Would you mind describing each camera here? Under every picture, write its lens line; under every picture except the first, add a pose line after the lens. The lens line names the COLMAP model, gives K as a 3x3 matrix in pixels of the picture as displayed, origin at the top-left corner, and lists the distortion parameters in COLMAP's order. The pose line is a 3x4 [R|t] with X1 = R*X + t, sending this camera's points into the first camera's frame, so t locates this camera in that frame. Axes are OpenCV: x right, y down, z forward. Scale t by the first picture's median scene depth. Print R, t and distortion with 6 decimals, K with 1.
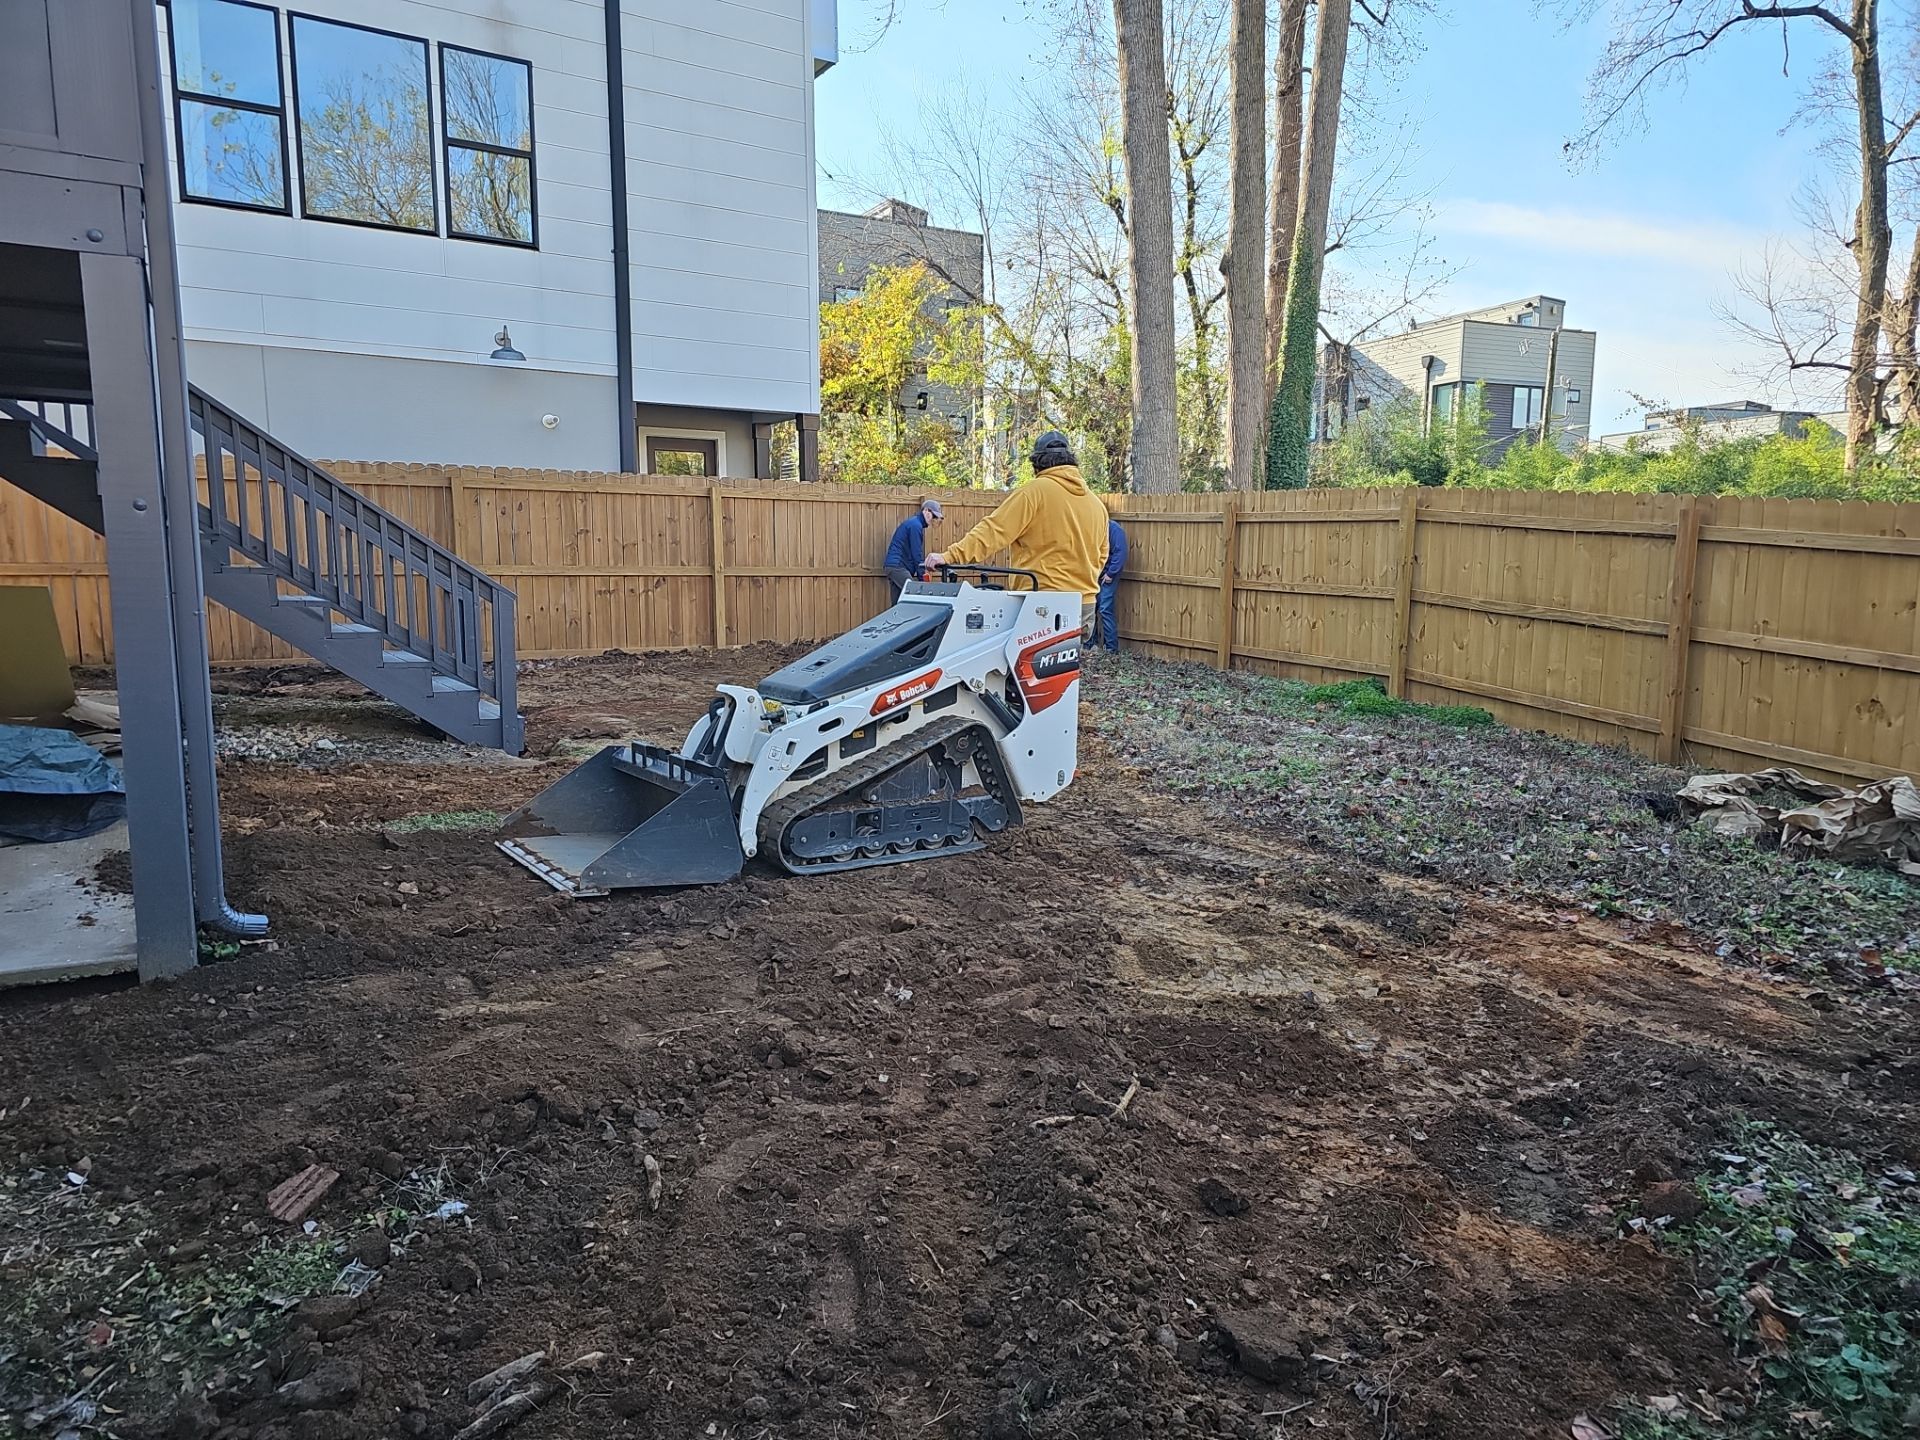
lens RADIAL K [[1228.4, 0, 947.3], [0, 1228.4, 712.5], [0, 0, 1]] dist [0.045223, -0.033482]
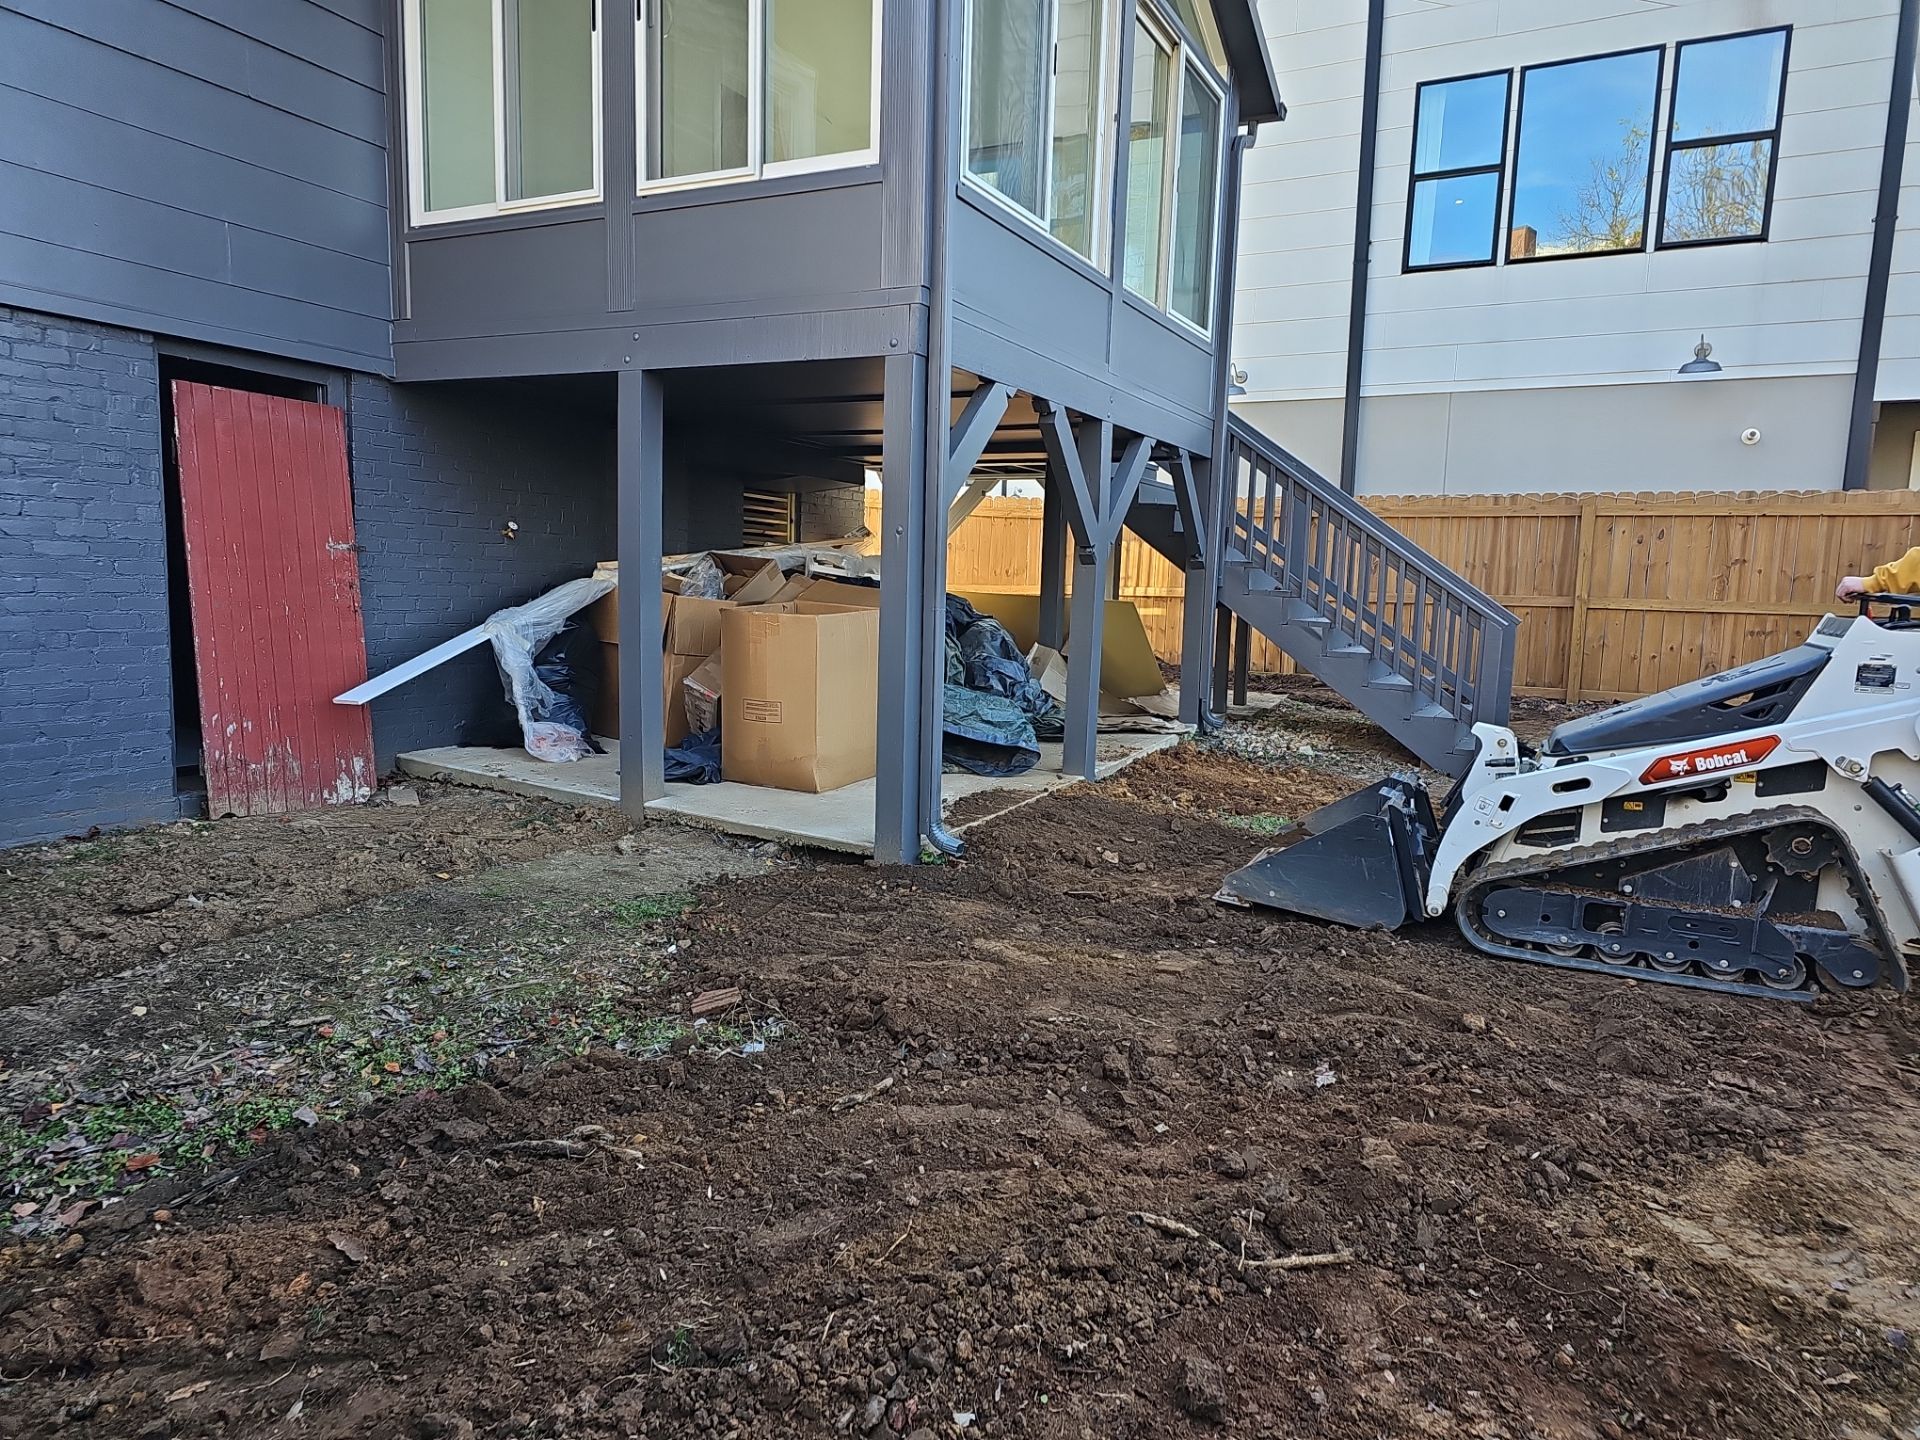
lens RADIAL K [[1228.4, 0, 964.7], [0, 1228.4, 720.5], [0, 0, 1]] dist [0.045223, -0.033482]
pose [[0.506258, 0.107780, -0.855620, 0.353645], [-0.131242, 0.990232, 0.047083, -0.015741], [0.852337, 0.088457, 0.515458, 0.211341]]
